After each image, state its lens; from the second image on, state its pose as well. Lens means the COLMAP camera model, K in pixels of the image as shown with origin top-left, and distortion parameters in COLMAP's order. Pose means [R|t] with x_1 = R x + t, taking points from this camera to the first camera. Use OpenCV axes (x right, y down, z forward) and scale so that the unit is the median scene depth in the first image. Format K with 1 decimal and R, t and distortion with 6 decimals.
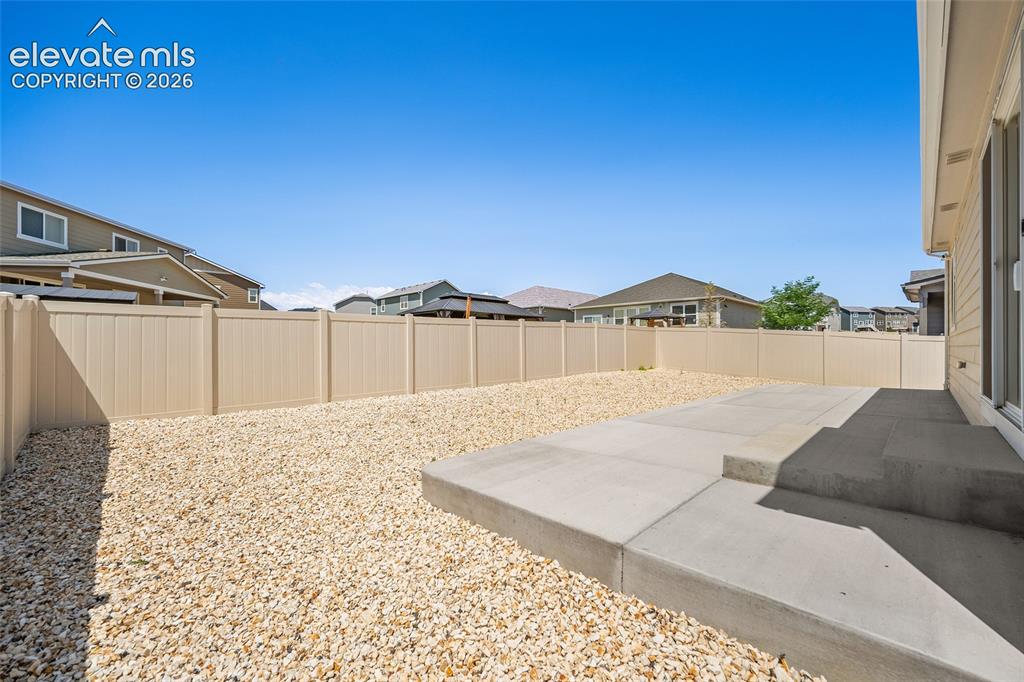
lens RADIAL K [[405.1, 0, 516.8], [0, 405.1, 343.5], [0, 0, 1]] dist [-0.000162, -0.000076]
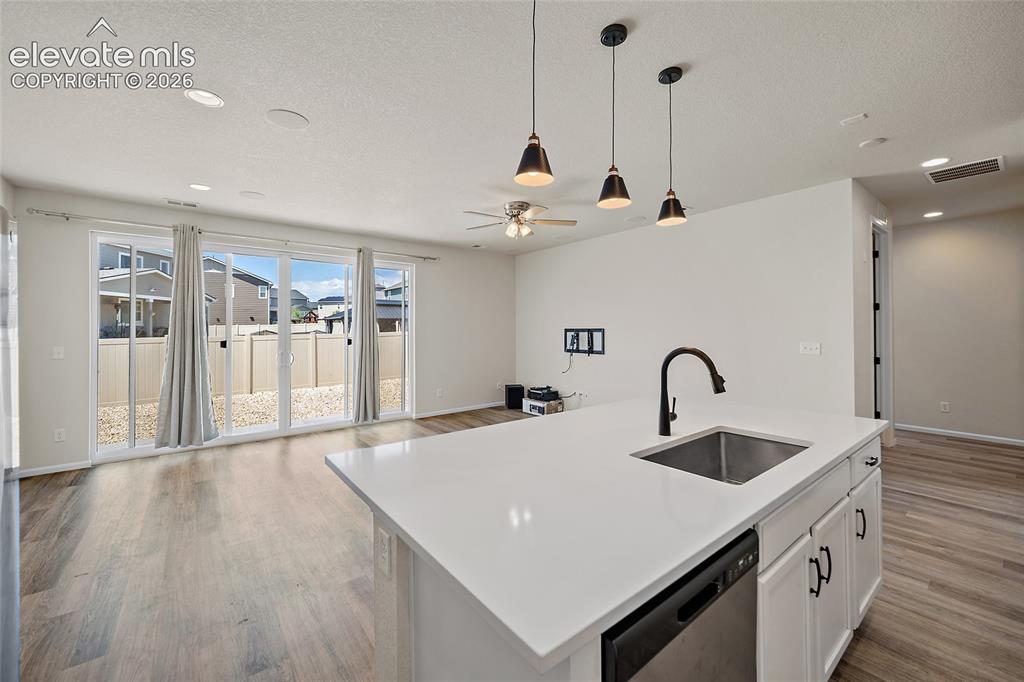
lens RADIAL K [[407.2, 0, 513.9], [0, 407.2, 324.2], [0, 0, 1]] dist [-0.000870, 0.000123]
pose [[0.994306, -0.004120, -0.106487, 0.354009], [0.003669, 0.999983, -0.004426, -0.044500], [0.106503, 0.004010, 0.994304, -0.116691]]
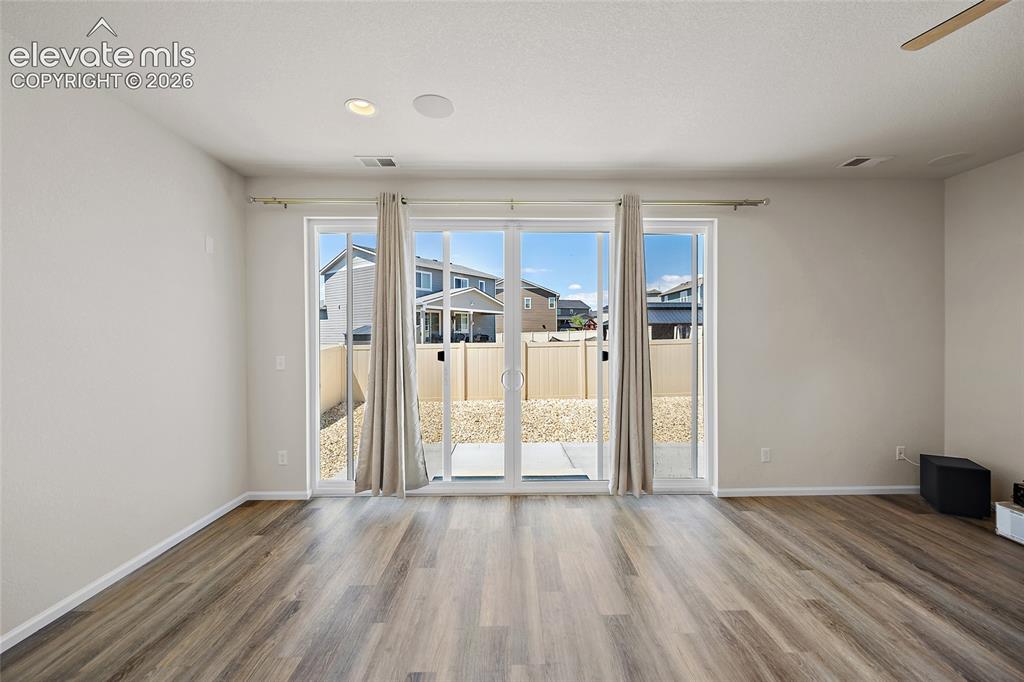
lens RADIAL K [[401.3, 0, 515.6], [0, 401.3, 337.5], [0, 0, 1]] dist [-0.000793, -0.000023]
pose [[0.723551, 0.000831, -0.690271, 0.298799], [0.006769, 0.999943, 0.008298, -0.043700], [0.690238, -0.010677, 0.723504, 0.007825]]
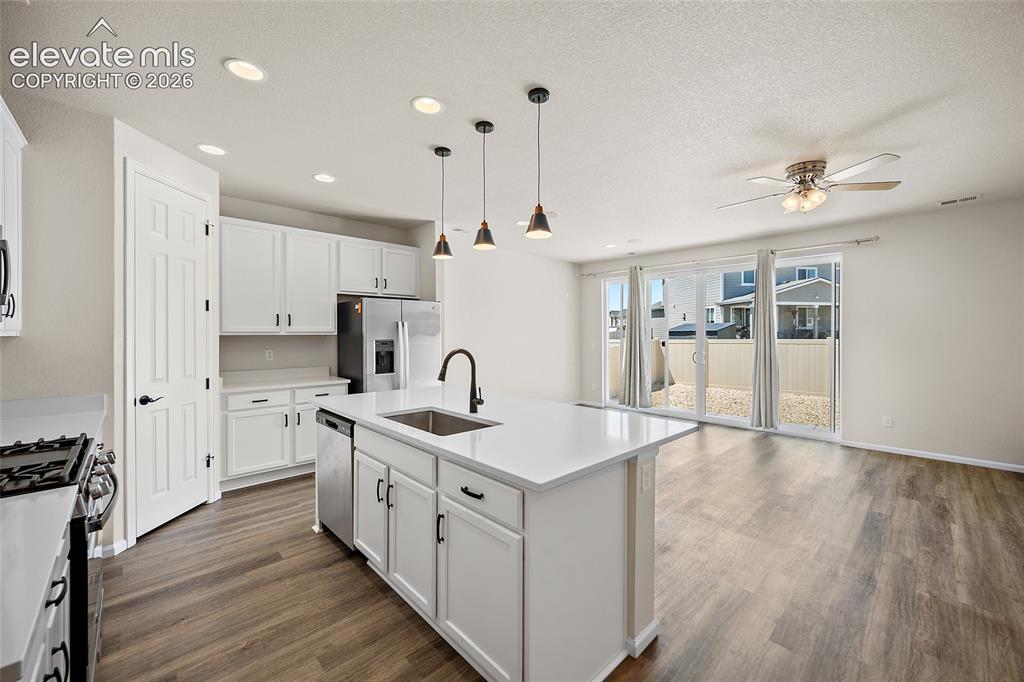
lens RADIAL K [[401.3, 0, 515.6], [0, 401.3, 337.5], [0, 0, 1]] dist [-0.000793, -0.000023]
pose [[-0.013692, 0.011746, -0.999837, 0.501817], [0.007990, 0.999900, 0.011637, -0.044400], [0.999874, -0.007829, -0.013785, -0.007094]]
